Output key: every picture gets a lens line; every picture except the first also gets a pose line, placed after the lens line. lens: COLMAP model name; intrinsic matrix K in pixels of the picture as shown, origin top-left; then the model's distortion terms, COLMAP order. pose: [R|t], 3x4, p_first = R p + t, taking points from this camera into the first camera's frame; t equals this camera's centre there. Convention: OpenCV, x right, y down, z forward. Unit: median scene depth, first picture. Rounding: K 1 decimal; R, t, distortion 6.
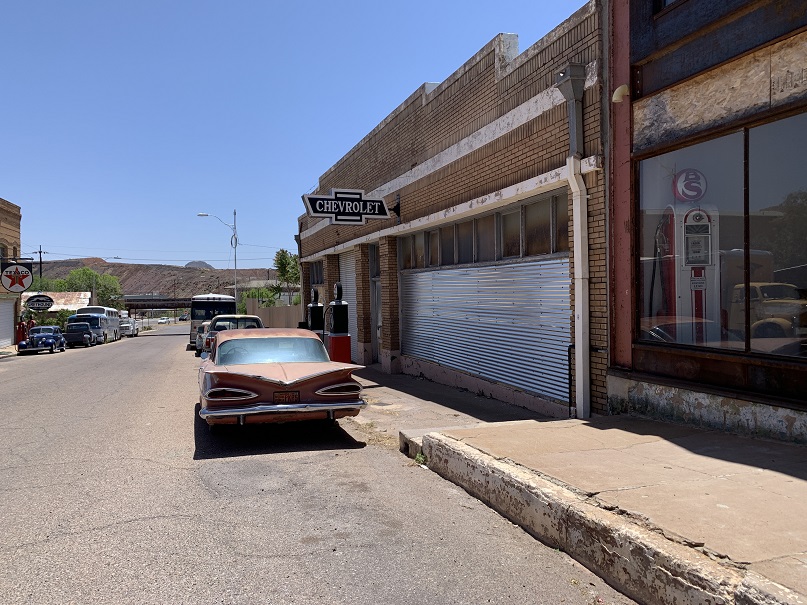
lens RADIAL K [[602.2, 0, 400.7], [0, 602.2, 291.5], [0, 0, 1]] dist [-0.006746, -0.010227]
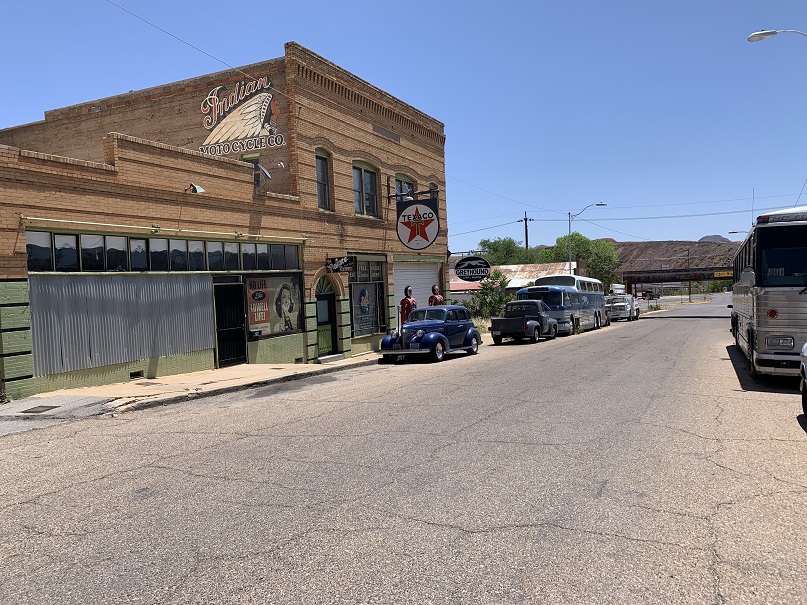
lens RADIAL K [[602.2, 0, 400.7], [0, 602.2, 291.5], [0, 0, 1]] dist [-0.006746, -0.010227]
pose [[0.692998, -0.011305, -0.720851, -0.163894], [0.036639, 0.999137, 0.019553, 0.023373], [0.720008, -0.039962, 0.692814, 0.426198]]
